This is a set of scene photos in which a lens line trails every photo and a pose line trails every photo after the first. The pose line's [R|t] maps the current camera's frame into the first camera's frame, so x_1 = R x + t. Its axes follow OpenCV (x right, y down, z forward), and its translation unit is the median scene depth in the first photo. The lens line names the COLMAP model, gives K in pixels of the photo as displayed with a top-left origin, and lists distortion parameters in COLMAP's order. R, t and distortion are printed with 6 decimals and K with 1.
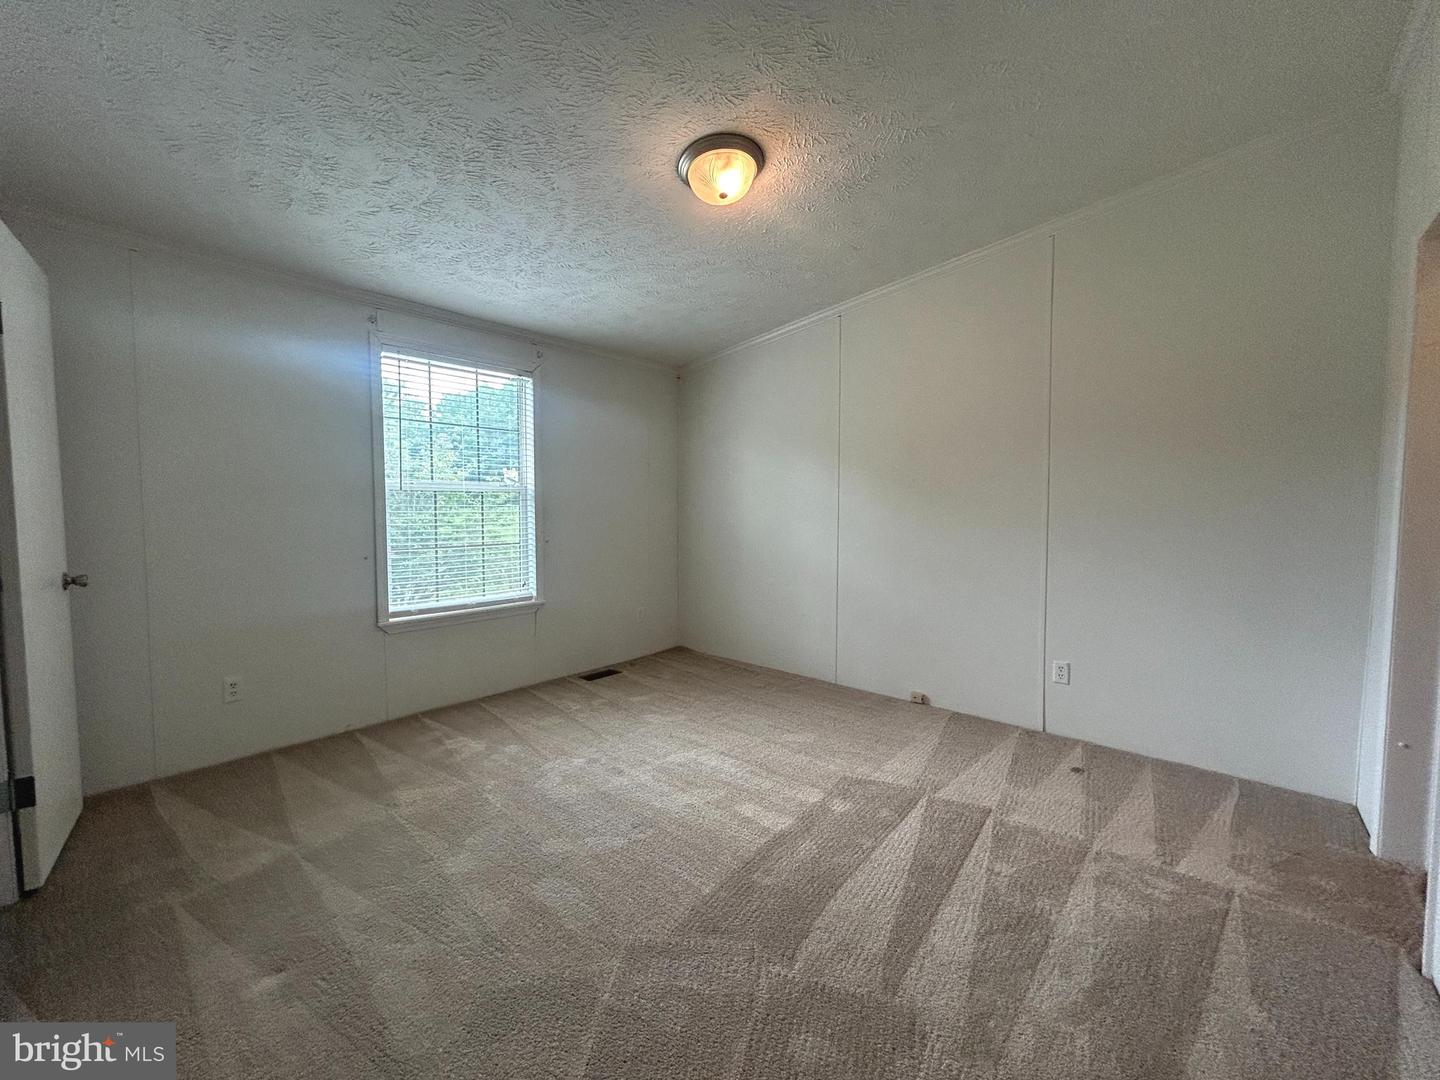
lens RADIAL K [[588.1, 0, 713.0], [0, 588.1, 541.4], [0, 0, 1]] dist [-0.000370, 0.001454]
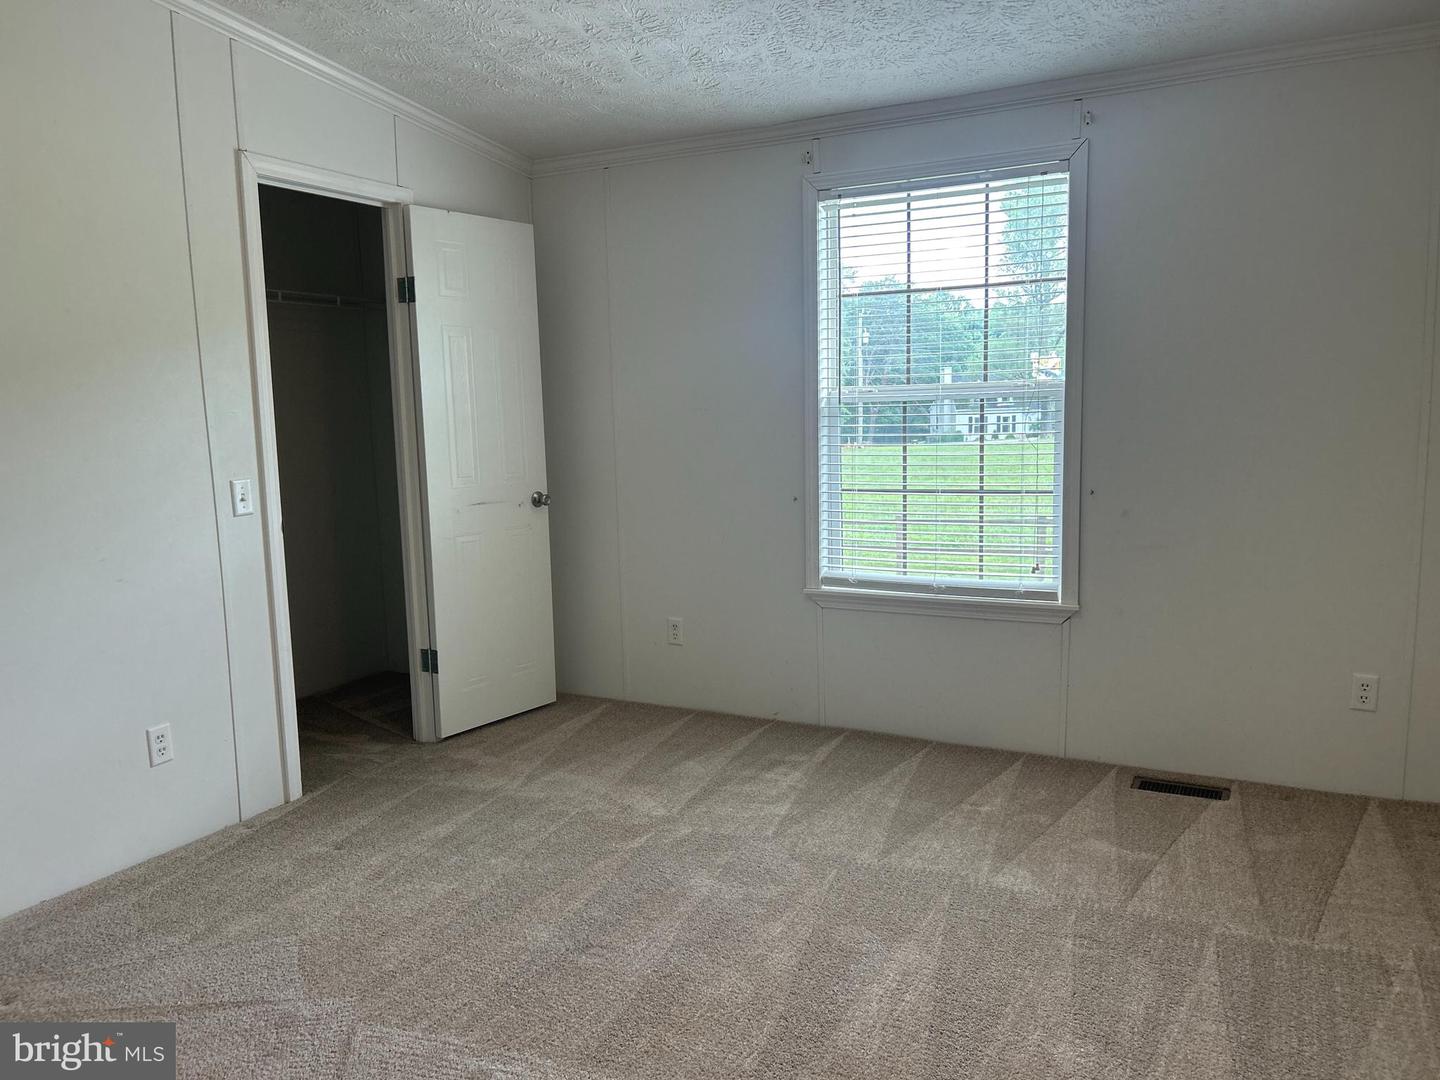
lens RADIAL K [[1061.4, 0, 717.9], [0, 1061.4, 541.2], [0, 0, 1]] dist [0.041620, -0.000224]
pose [[0.252756, 0.114729, -0.960704, 0.637877], [-0.038990, 0.993346, 0.108369, -0.054806], [0.966744, 0.010067, 0.255548, 0.546708]]
